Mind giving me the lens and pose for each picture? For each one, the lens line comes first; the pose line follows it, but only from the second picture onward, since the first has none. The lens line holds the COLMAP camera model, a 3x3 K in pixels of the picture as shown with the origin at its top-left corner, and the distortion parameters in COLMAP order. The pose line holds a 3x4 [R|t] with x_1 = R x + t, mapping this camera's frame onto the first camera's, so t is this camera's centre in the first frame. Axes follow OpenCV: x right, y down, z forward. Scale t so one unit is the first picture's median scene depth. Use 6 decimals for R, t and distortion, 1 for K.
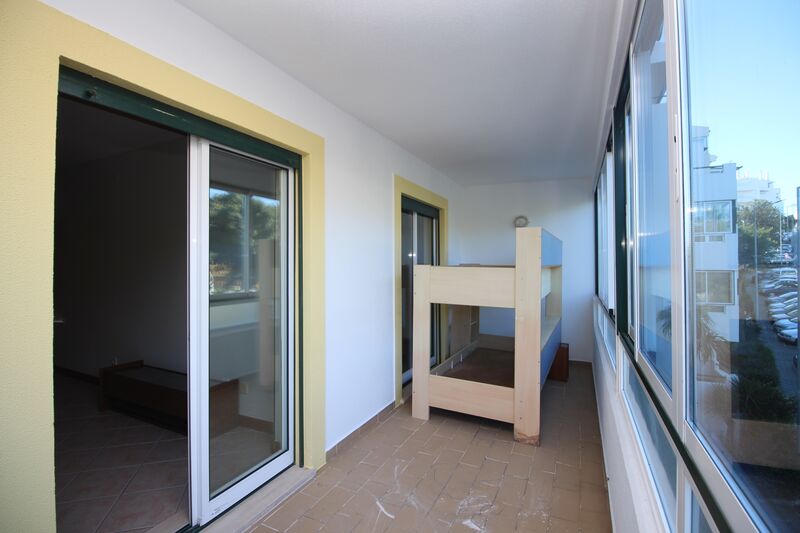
lens RADIAL K [[368.2, 0, 403.3], [0, 368.2, 257.0], [0, 0, 1]] dist [0.001714, -0.014843]
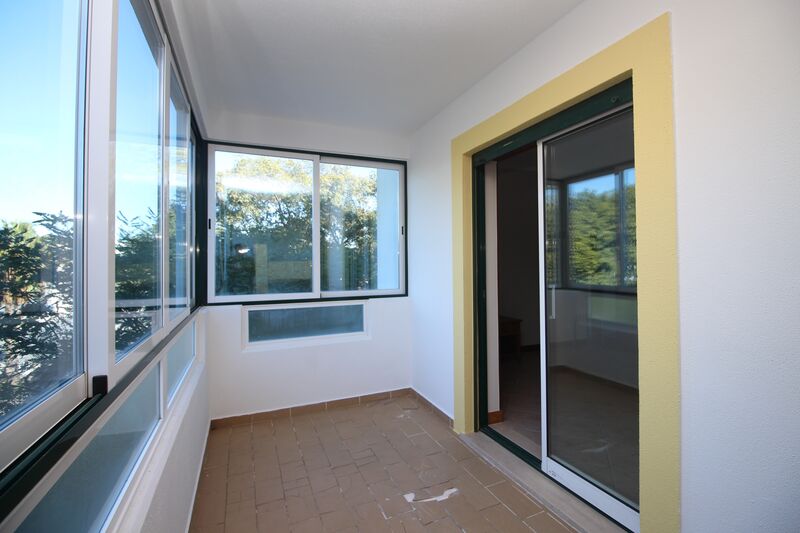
lens RADIAL K [[368.2, 0, 403.3], [0, 368.2, 257.0], [0, 0, 1]] dist [0.001714, -0.014843]
pose [[-0.652129, -0.013742, -0.757983, 0.413728], [0.007964, 0.999656, -0.024976, 0.052297], [0.758066, -0.022324, -0.651796, 0.938147]]
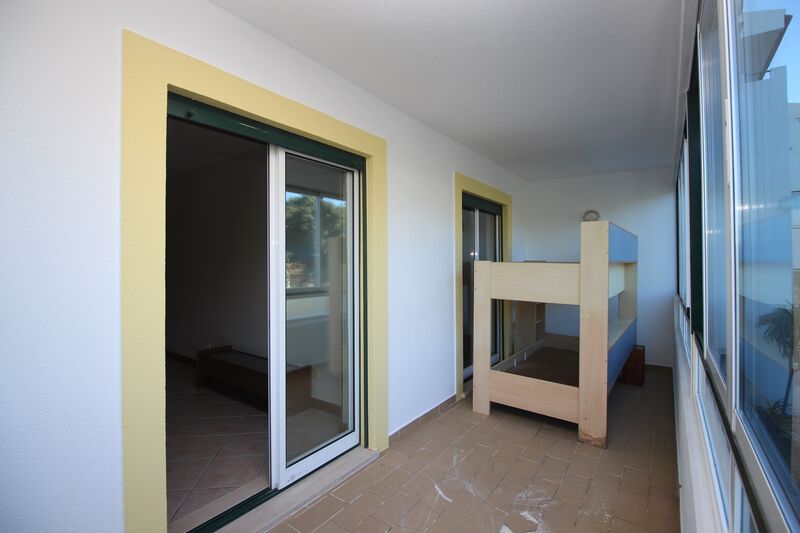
lens RADIAL K [[368.2, 0, 403.3], [0, 368.2, 257.0], [0, 0, 1]] dist [0.001714, -0.014843]
pose [[0.984505, -0.002986, -0.175331, 0.017156], [0.003417, 0.999992, 0.002156, 0.009786], [0.175323, -0.002722, 0.984507, -0.032332]]
